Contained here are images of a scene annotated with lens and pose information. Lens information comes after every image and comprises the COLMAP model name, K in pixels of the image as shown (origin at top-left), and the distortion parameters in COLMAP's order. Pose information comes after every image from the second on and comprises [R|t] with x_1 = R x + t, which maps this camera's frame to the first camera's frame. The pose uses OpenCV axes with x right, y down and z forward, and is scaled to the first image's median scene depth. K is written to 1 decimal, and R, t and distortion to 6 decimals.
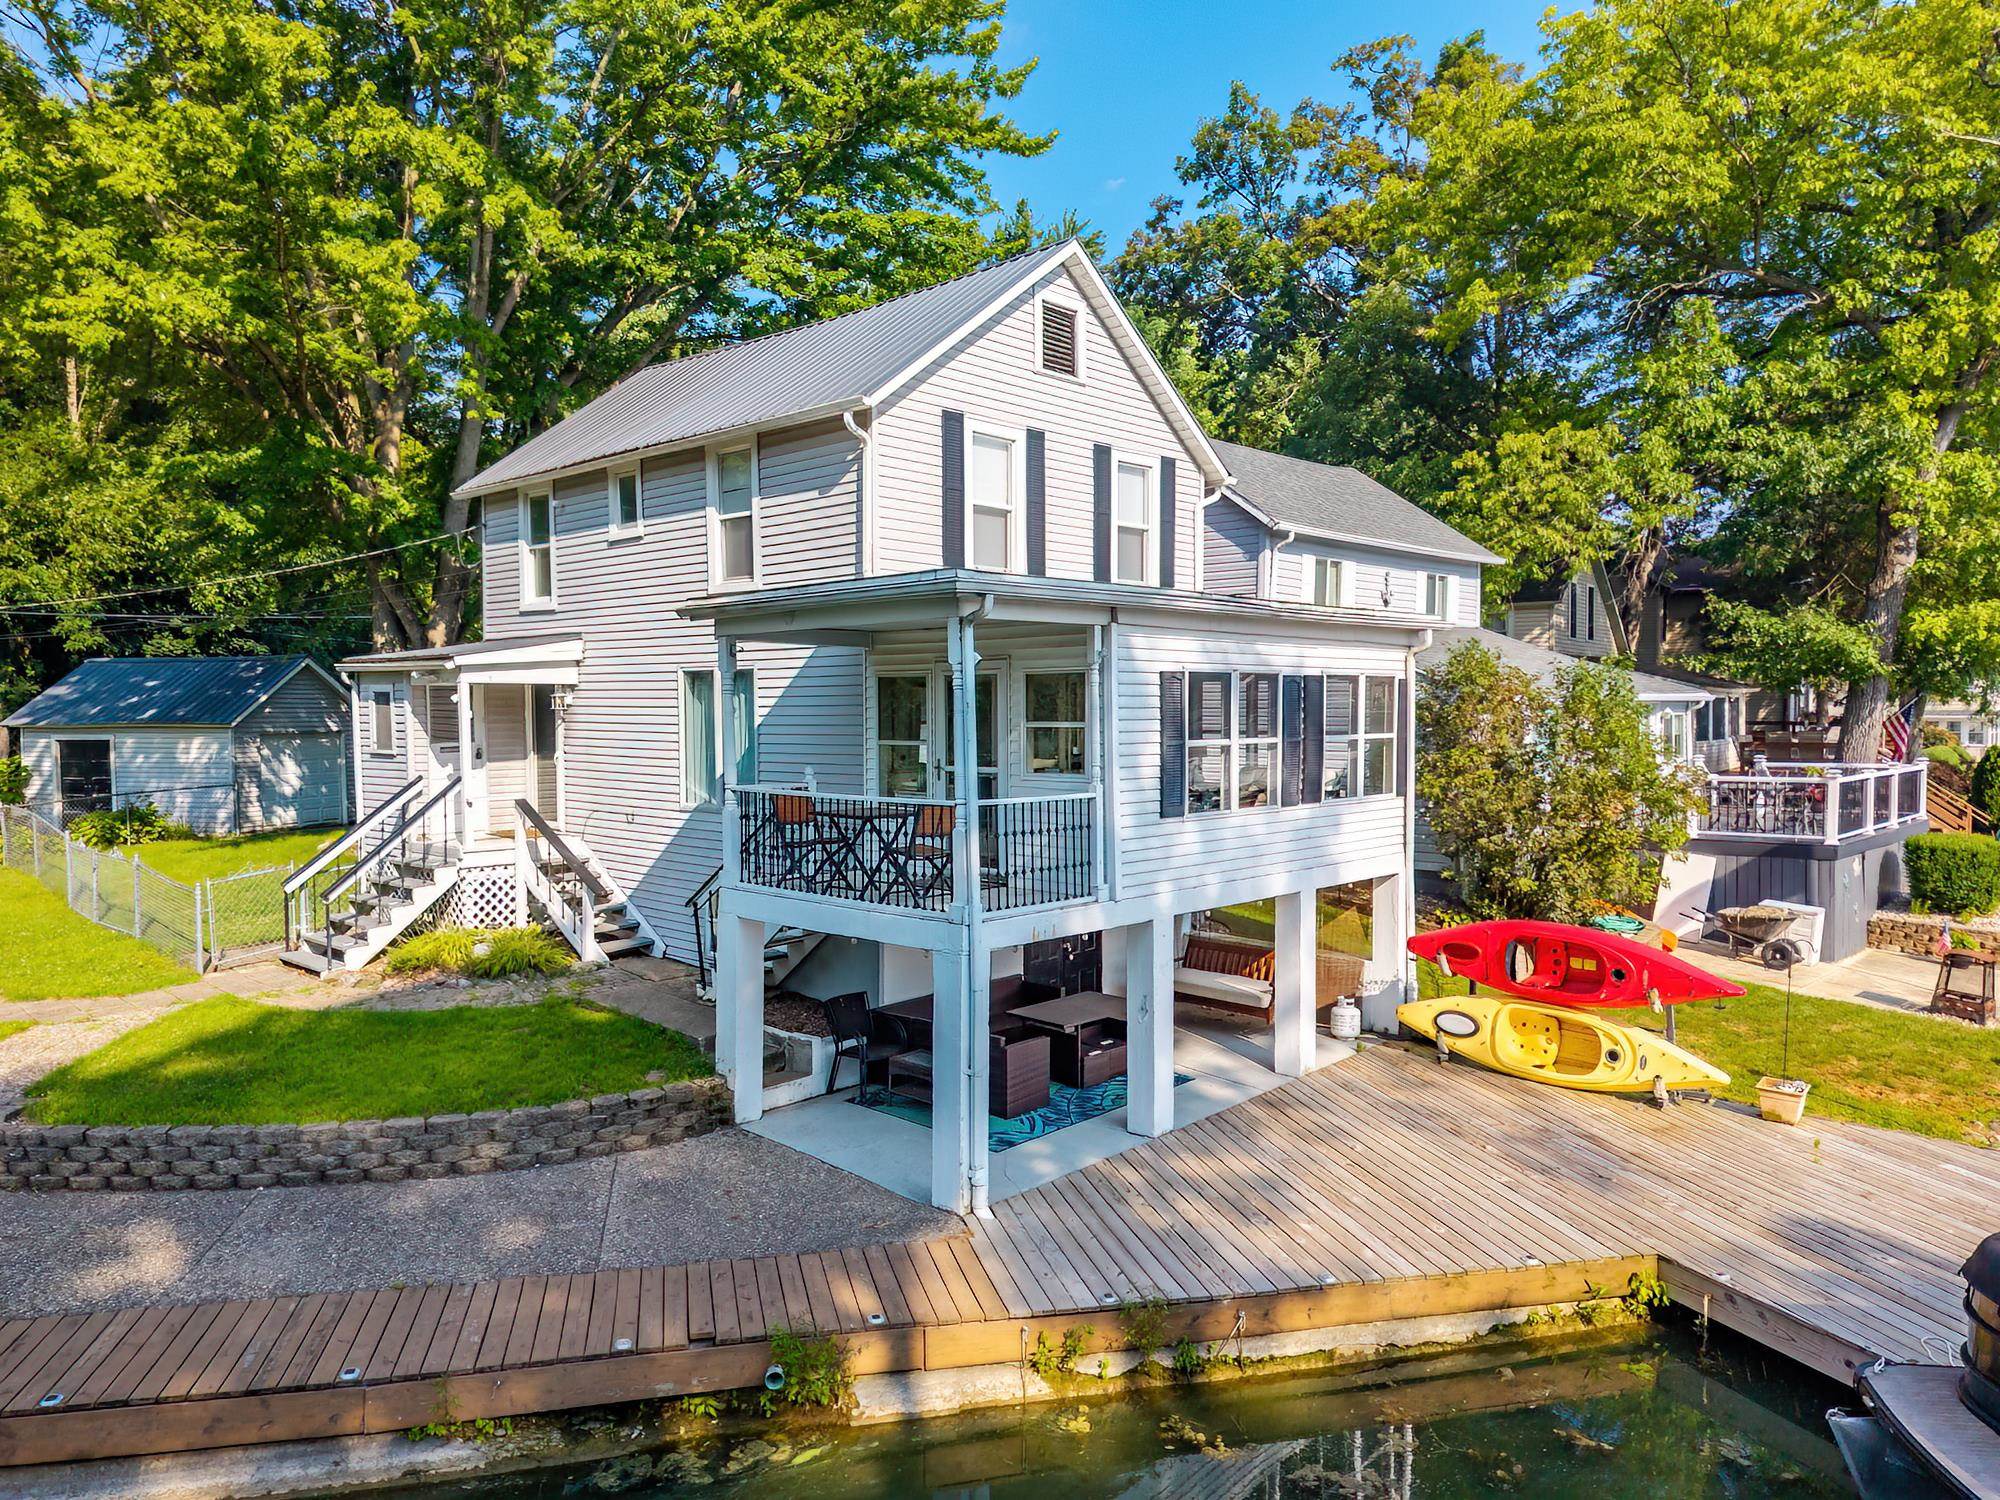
lens RADIAL K [[1381.4, 0, 1001.0], [0, 1381.4, 765.0], [0, 0, 1]] dist [0.004776, -0.008007]
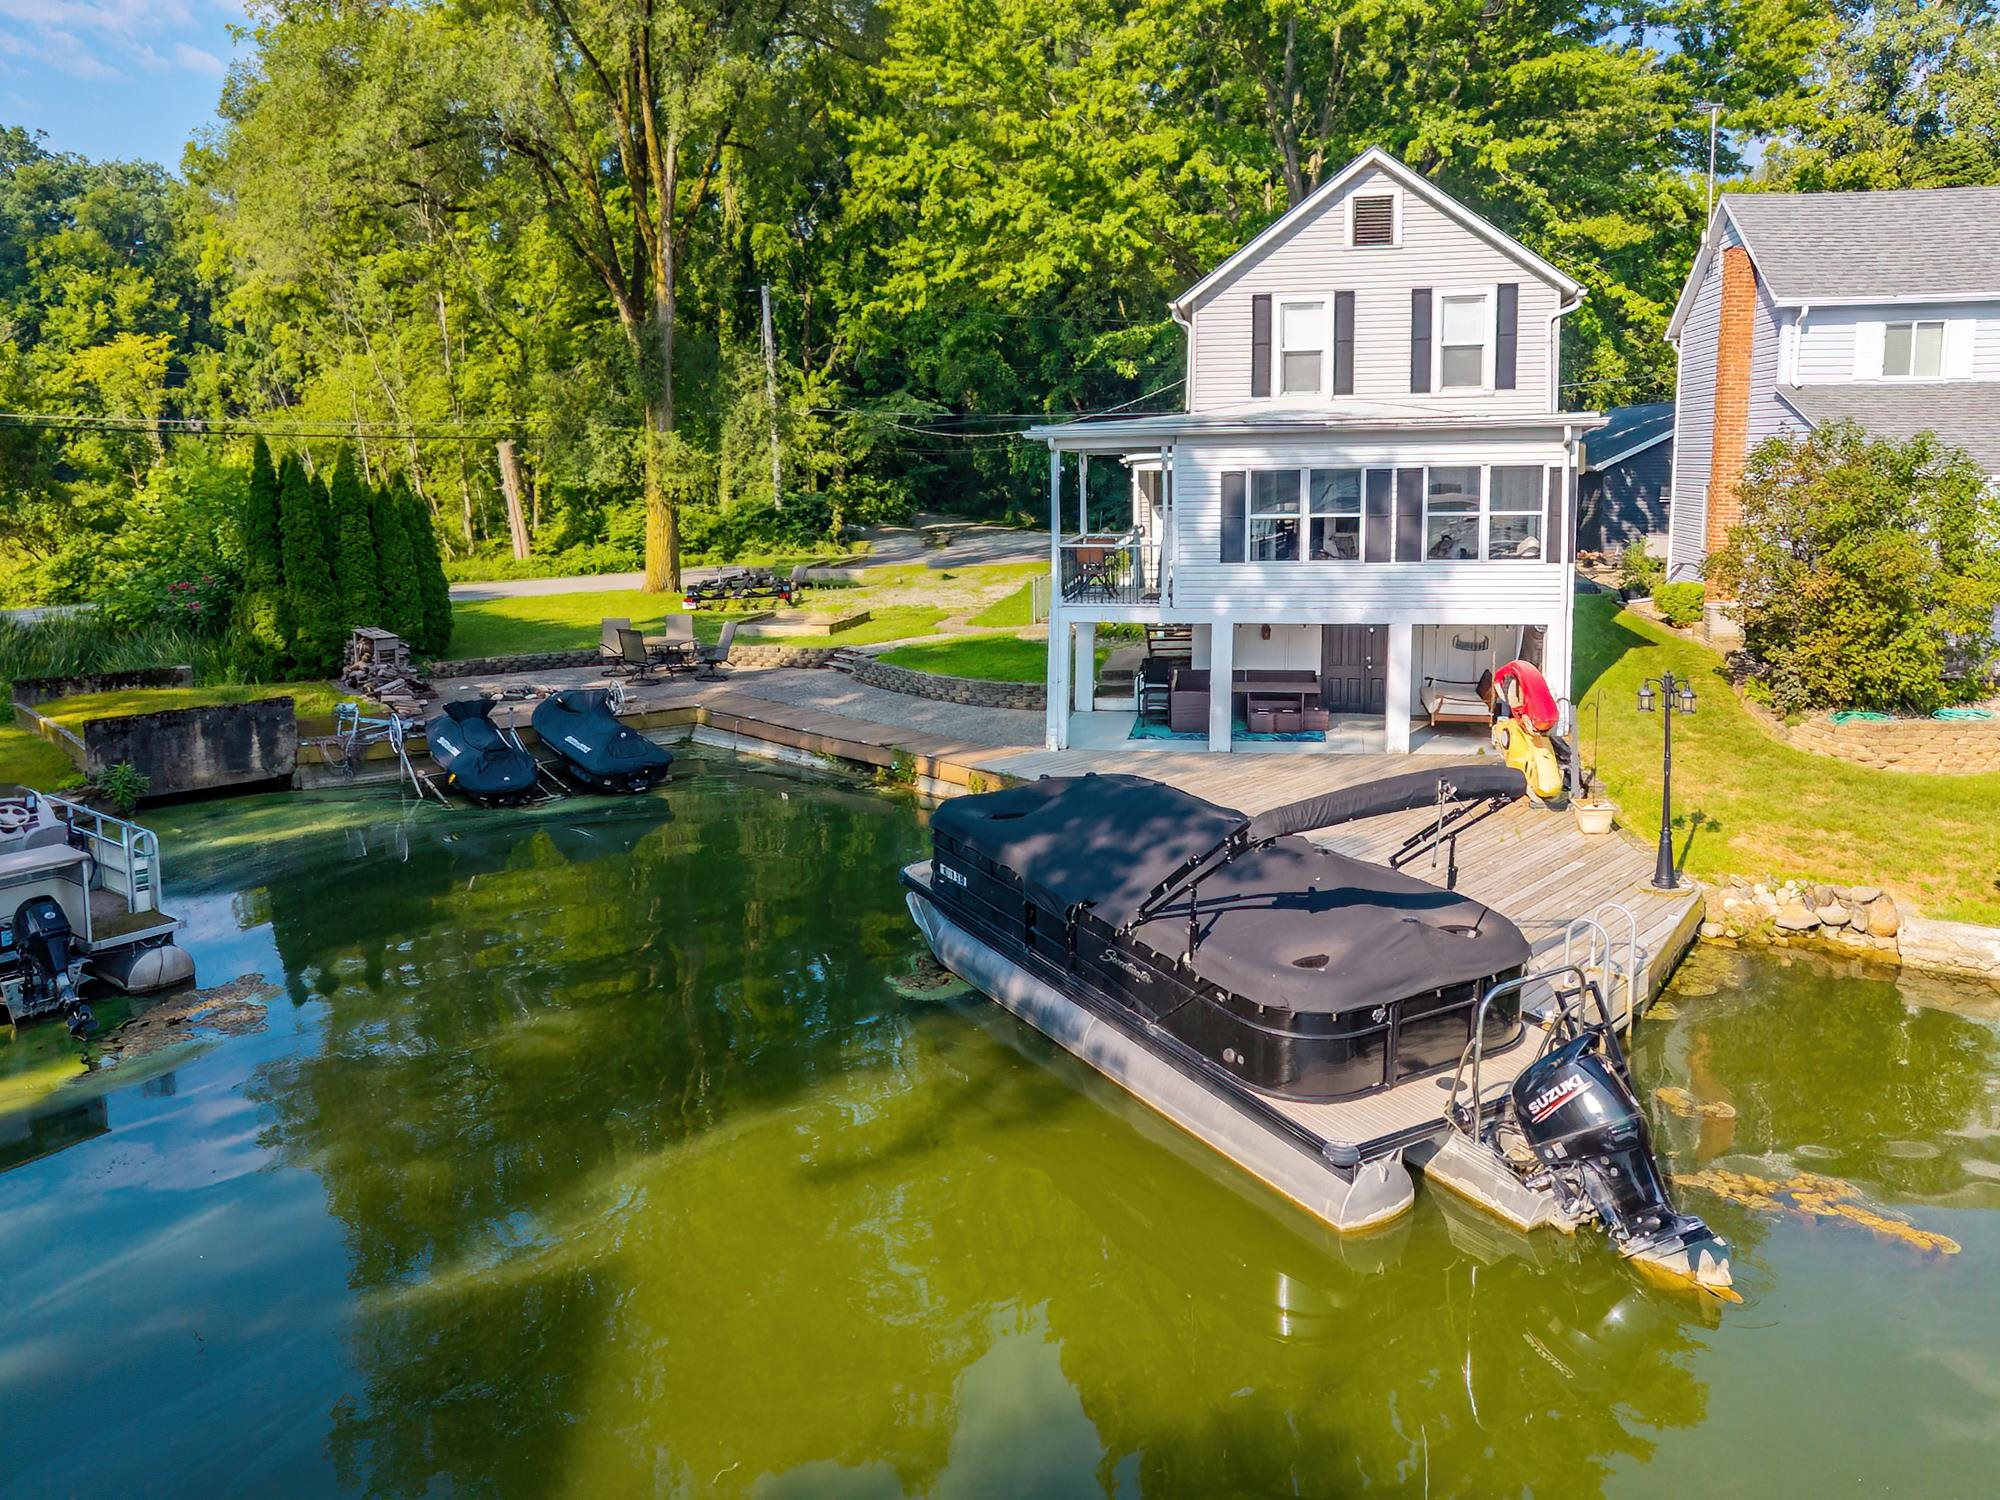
lens RADIAL K [[1381.4, 0, 1001.0], [0, 1381.4, 765.0], [0, 0, 1]] dist [0.004776, -0.008007]
pose [[0.522417, 0.172203, -0.835121, 1.086024], [-0.018930, 0.981496, 0.190543, -0.025839], [0.852480, -0.083734, 0.516010, -0.080877]]
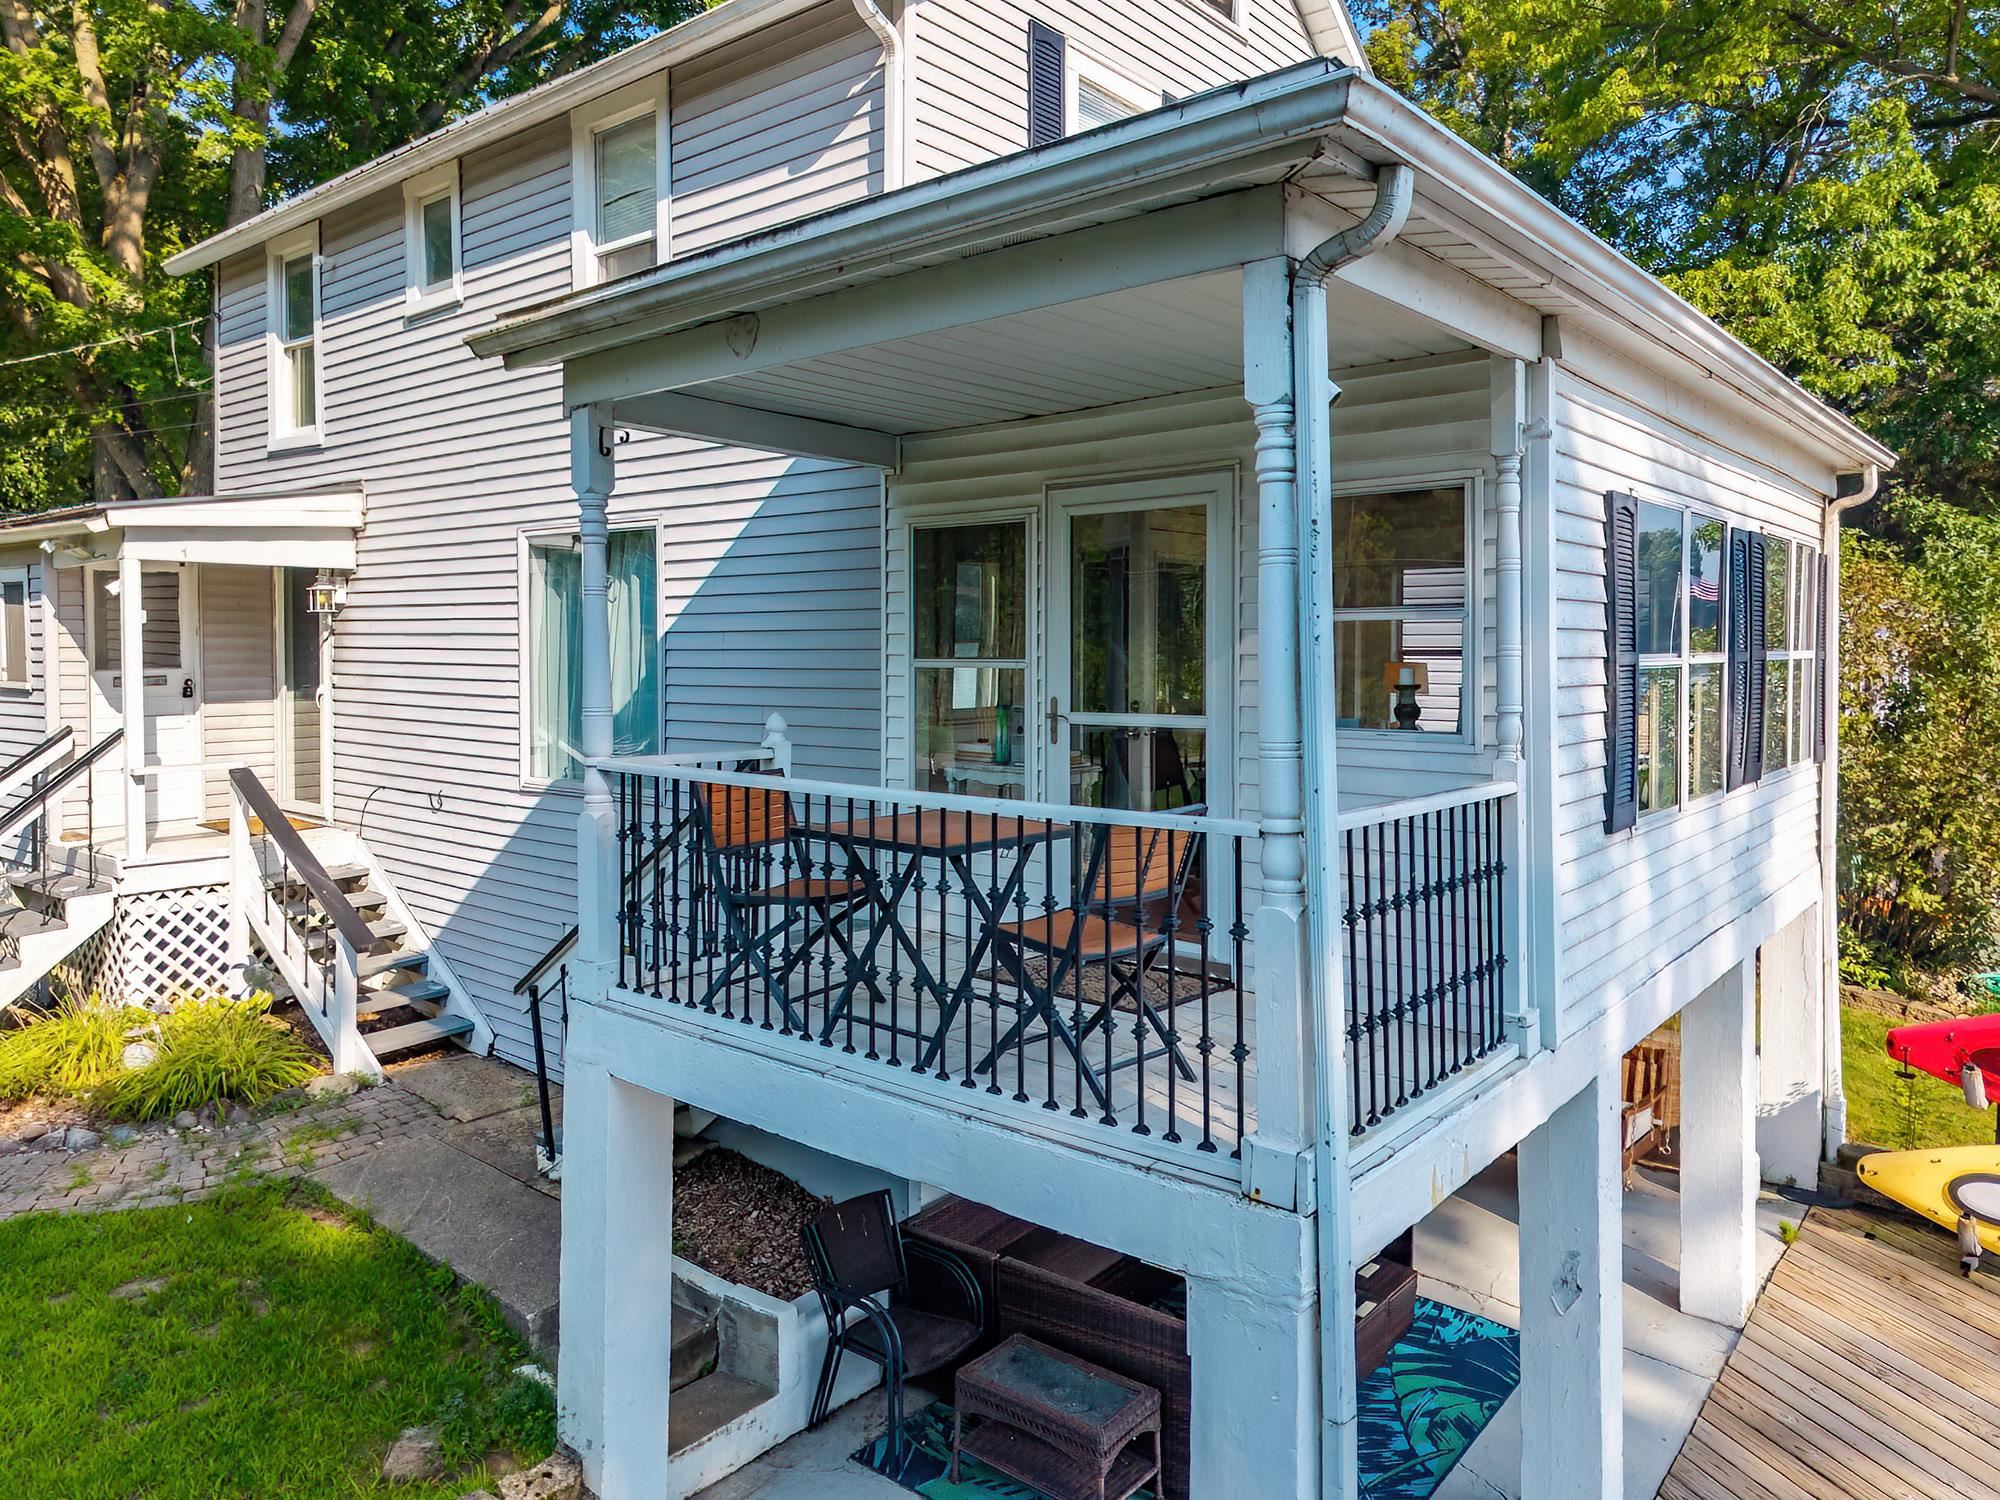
lens RADIAL K [[1375.0, 0, 968.3], [0, 1375.0, 658.2], [0, 0, 1]] dist [0.008277, 0.004023]
pose [[0.999202, 0.000779, 0.039936, -0.076658], [0.000525, 0.999467, -0.032630, -0.001888], [-0.039940, 0.032625, 0.998669, 0.446301]]
